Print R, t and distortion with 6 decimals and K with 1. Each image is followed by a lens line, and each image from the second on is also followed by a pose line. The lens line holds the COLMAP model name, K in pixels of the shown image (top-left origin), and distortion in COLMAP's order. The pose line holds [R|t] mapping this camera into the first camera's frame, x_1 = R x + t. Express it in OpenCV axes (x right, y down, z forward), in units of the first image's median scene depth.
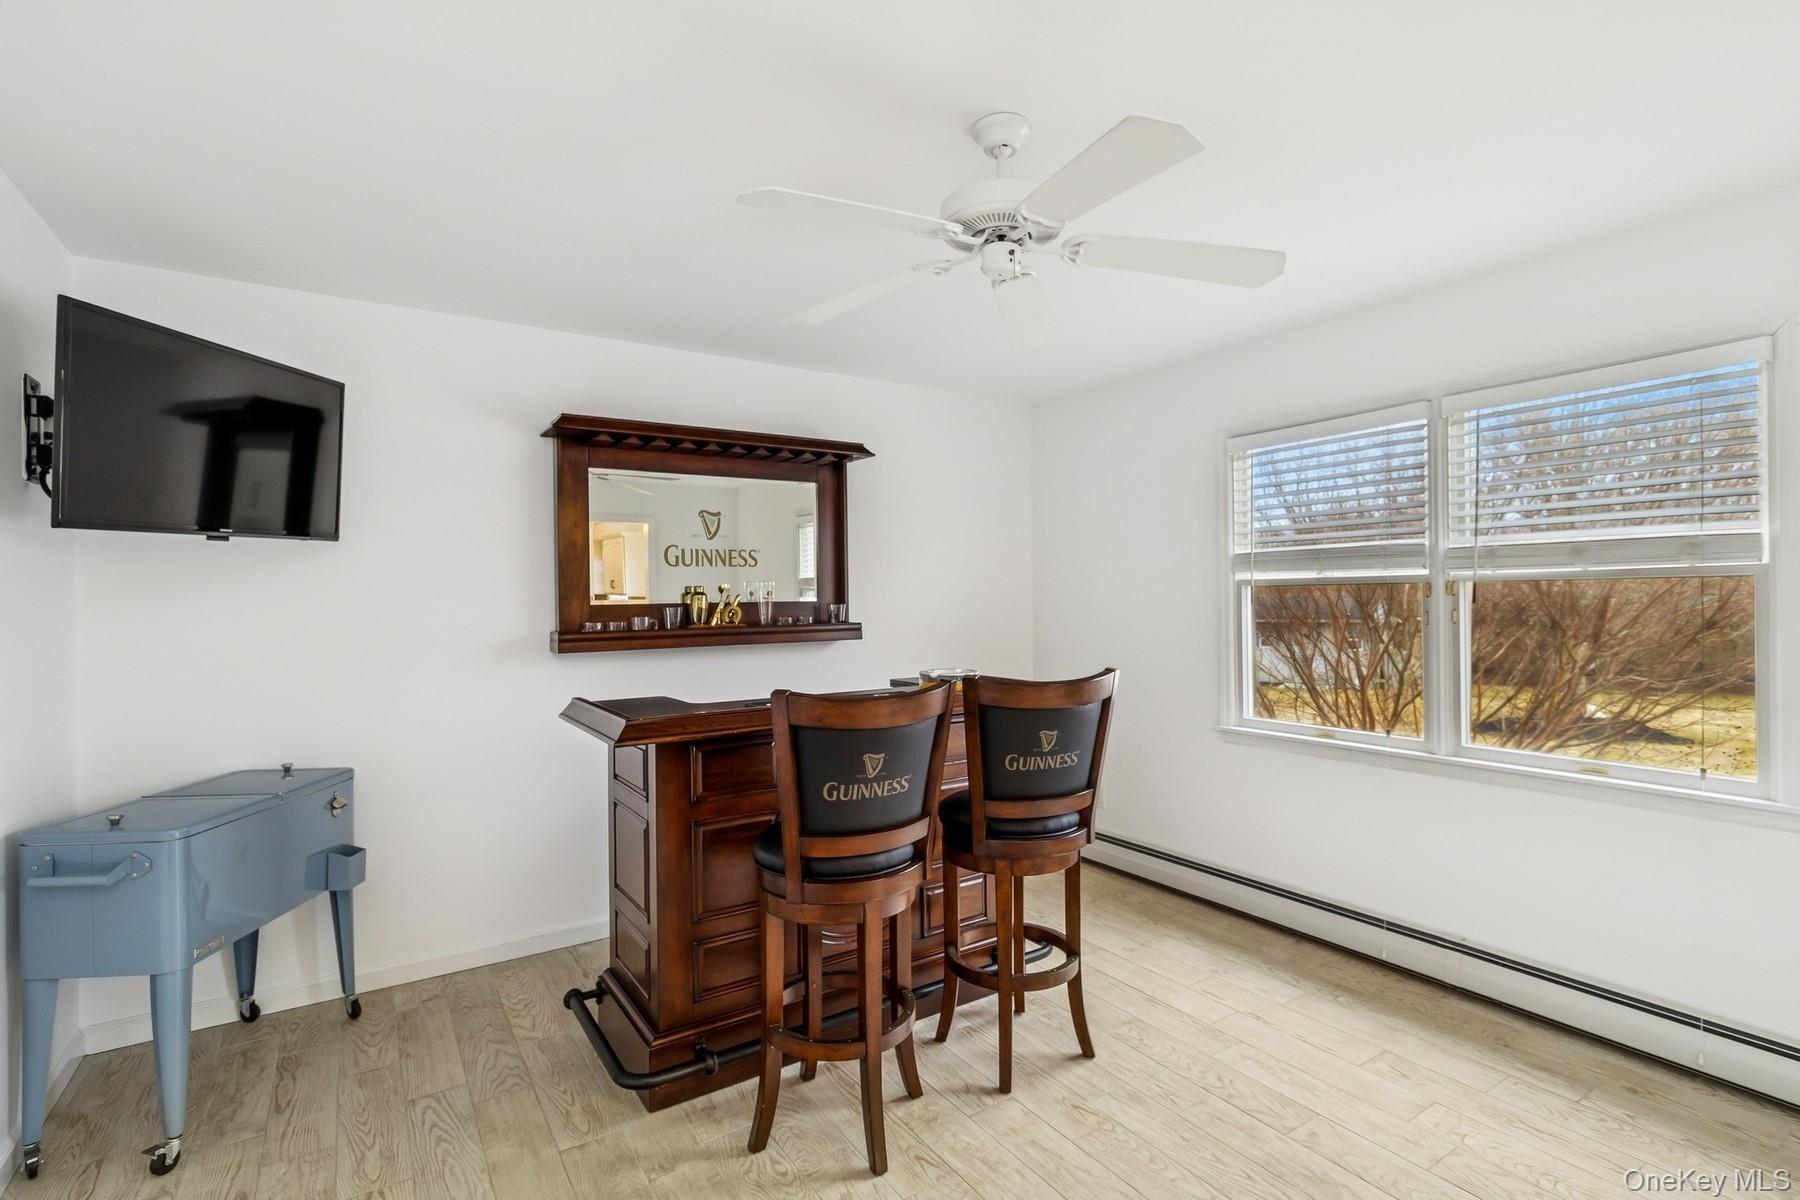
lens RADIAL K [[841.6, 0, 916.8], [0, 841.6, 596.7], [0, 0, 1]] dist [0.013163, -0.002782]
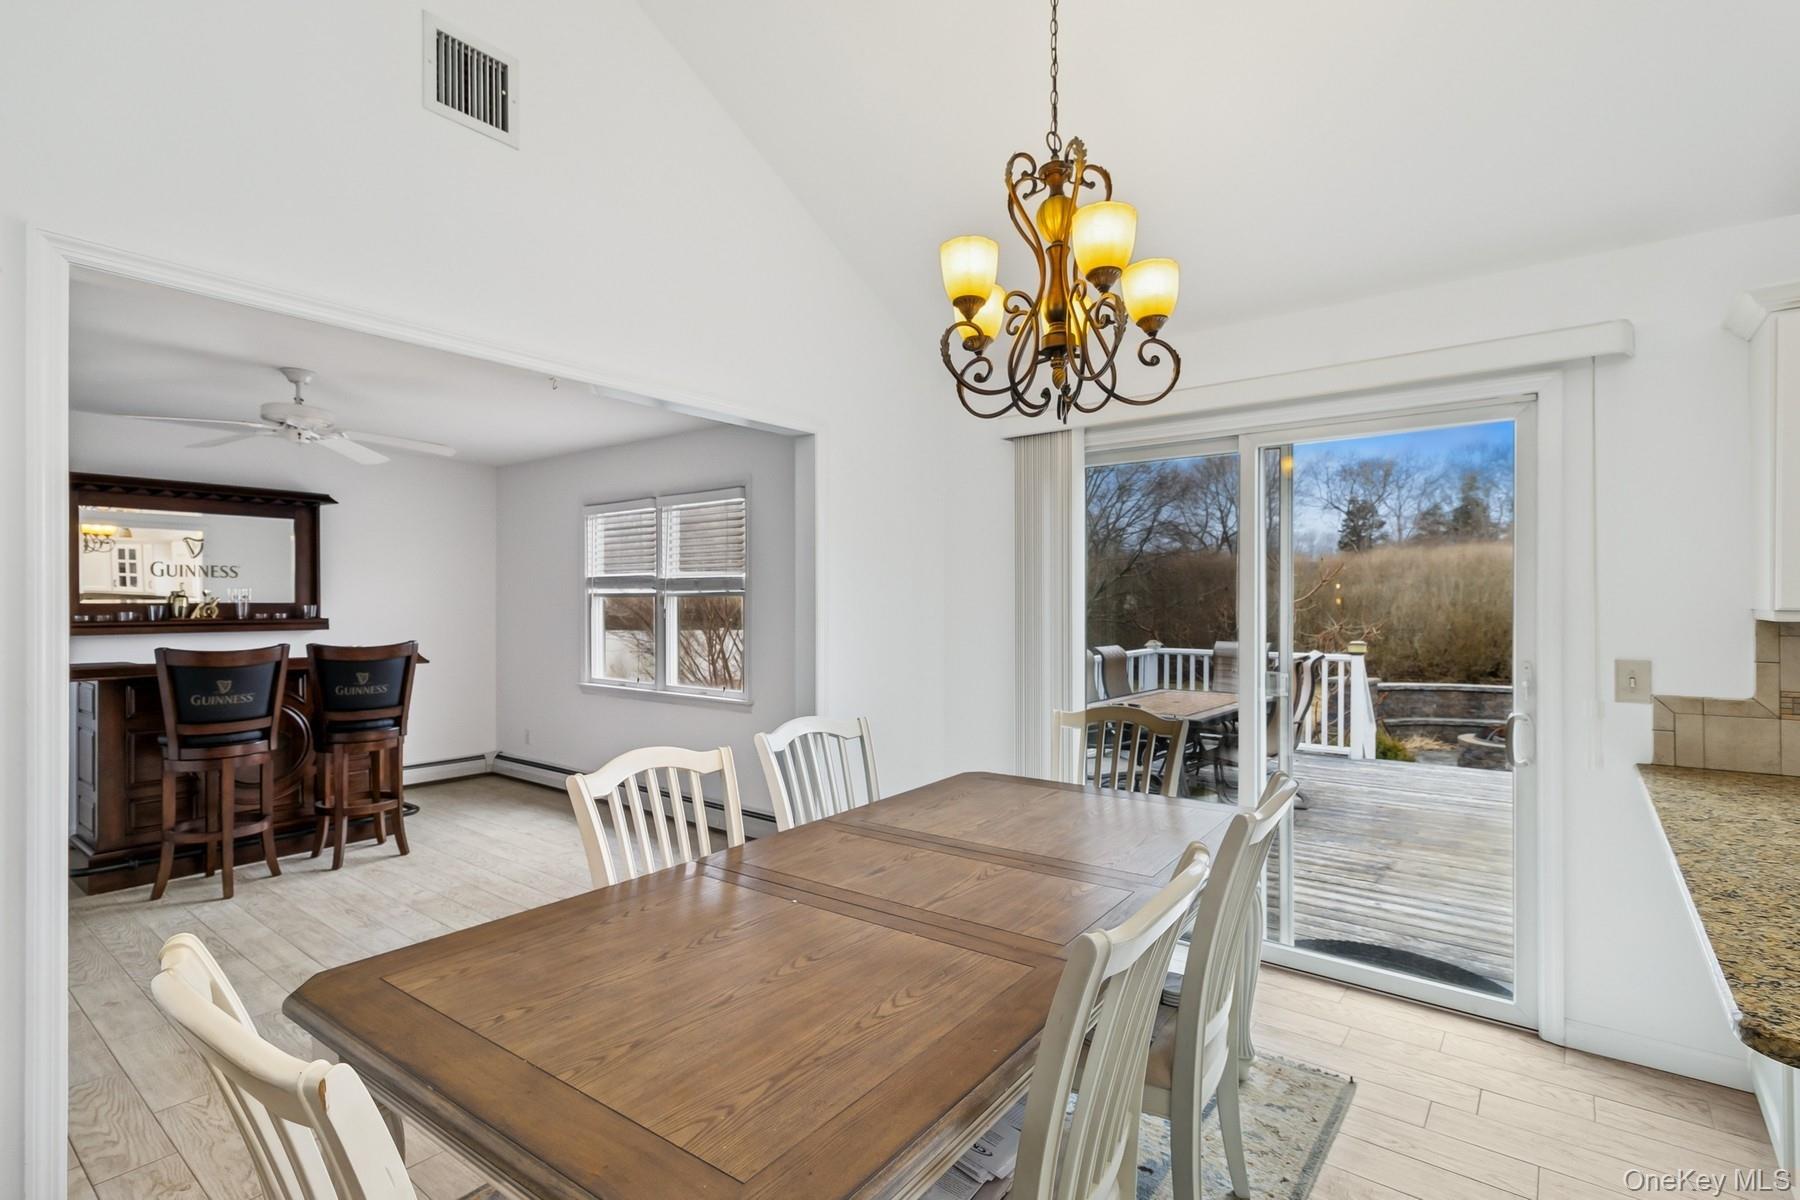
lens RADIAL K [[841.6, 0, 911.8], [0, 841.6, 602.9], [0, 0, 1]] dist [0.013163, -0.002782]
pose [[0.946311, 0.015034, 0.322907, 0.435777], [-0.014638, 0.999886, -0.003656, -0.005321], [-0.322925, -0.001267, 0.946424, -0.734506]]
